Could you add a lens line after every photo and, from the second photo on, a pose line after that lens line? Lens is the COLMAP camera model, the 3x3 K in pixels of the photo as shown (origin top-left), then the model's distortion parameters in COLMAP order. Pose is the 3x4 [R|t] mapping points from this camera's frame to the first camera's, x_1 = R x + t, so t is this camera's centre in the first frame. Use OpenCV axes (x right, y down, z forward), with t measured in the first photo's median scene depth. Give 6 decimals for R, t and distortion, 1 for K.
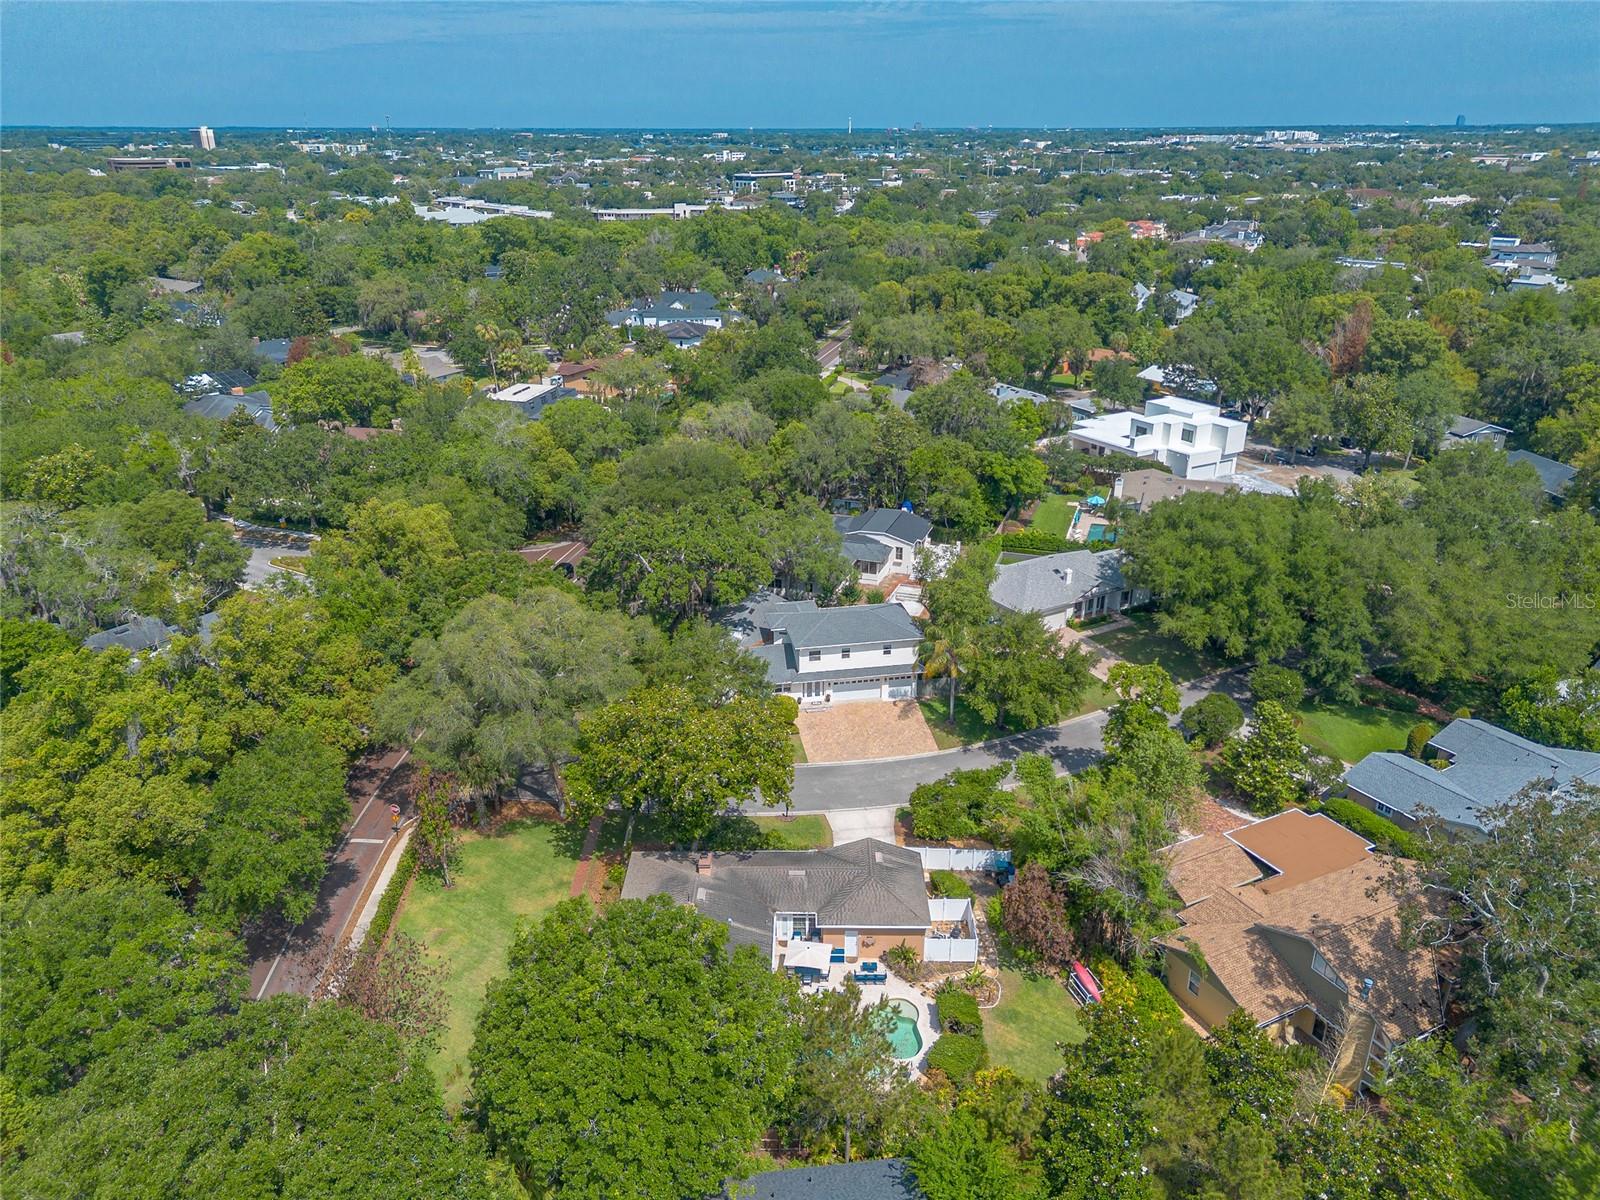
lens RADIAL K [[1151.5, 0, 800.0], [0, 1151.5, 600.0], [0, 0, 1]] dist [0.099827, -0.094788]
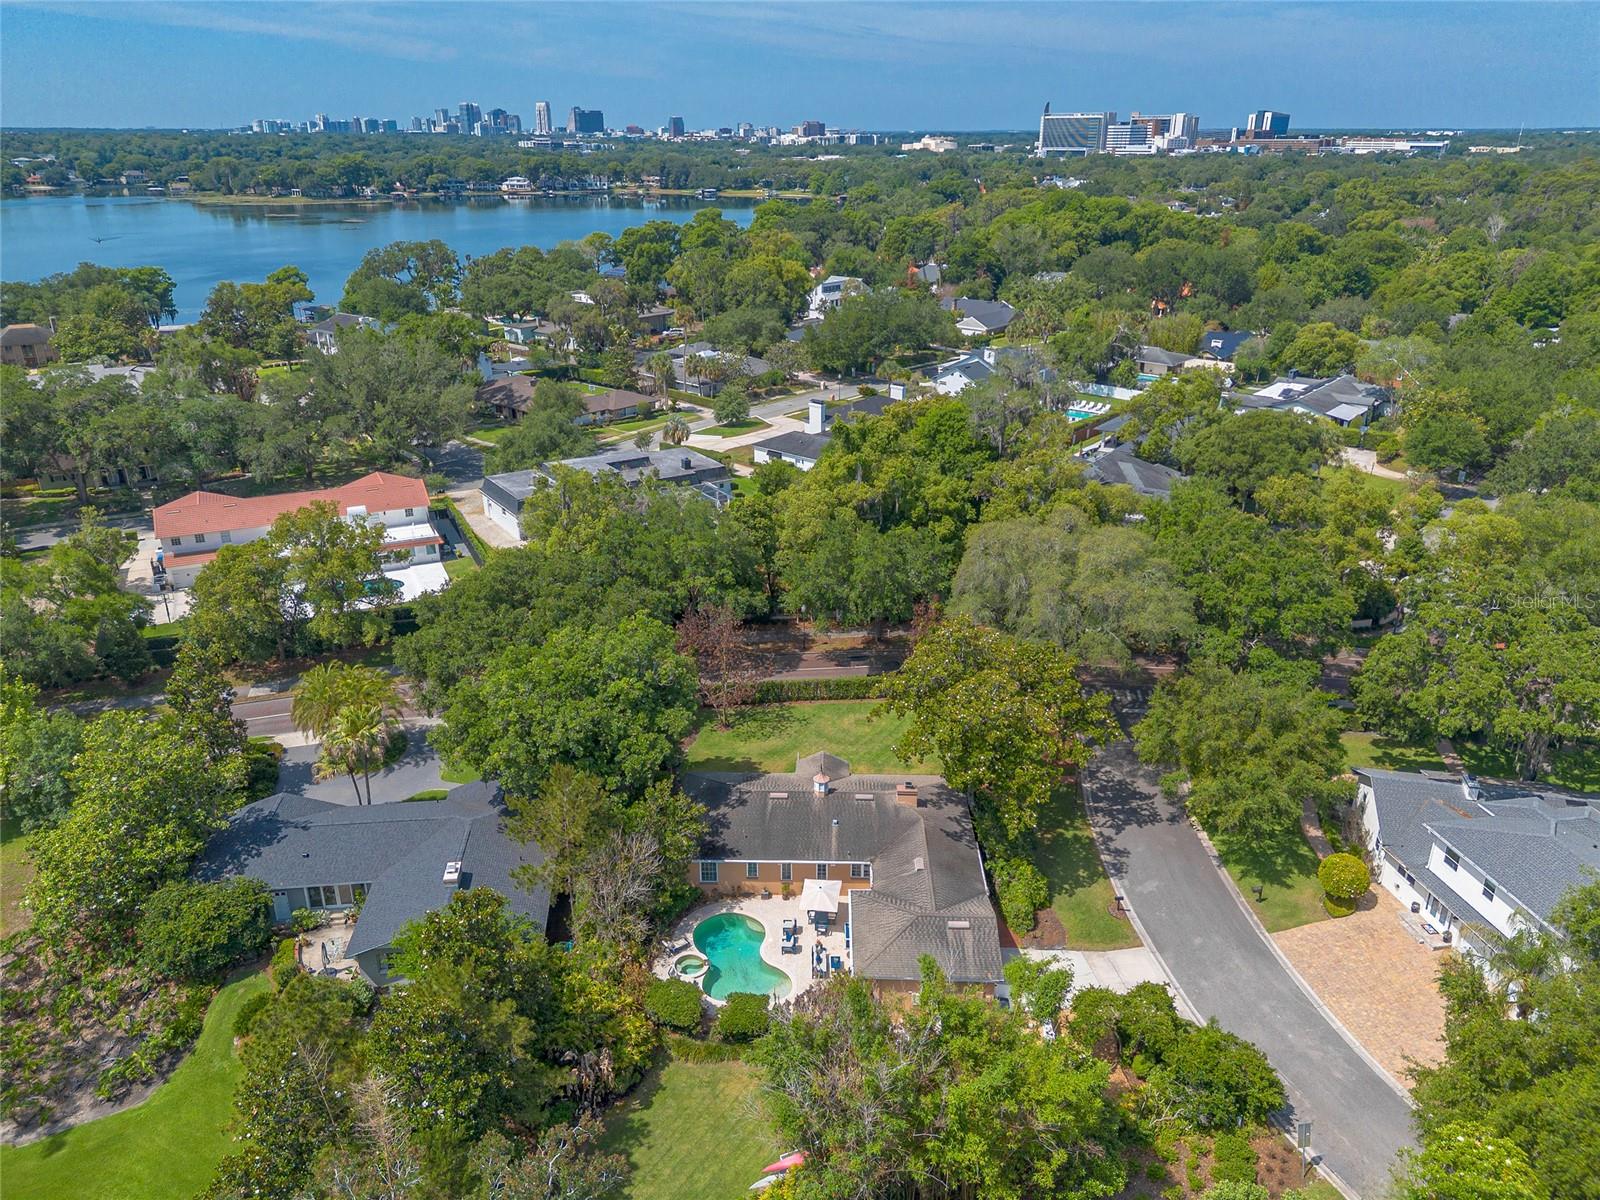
lens RADIAL K [[1151.5, 0, 800.0], [0, 1151.5, 600.0], [0, 0, 1]] dist [0.099827, -0.094788]
pose [[-0.004873, 0.383575, -0.923497, 0.547657], [-0.391948, 0.848881, 0.354652, -0.158312], [0.919974, 0.363691, 0.146205, 0.527929]]
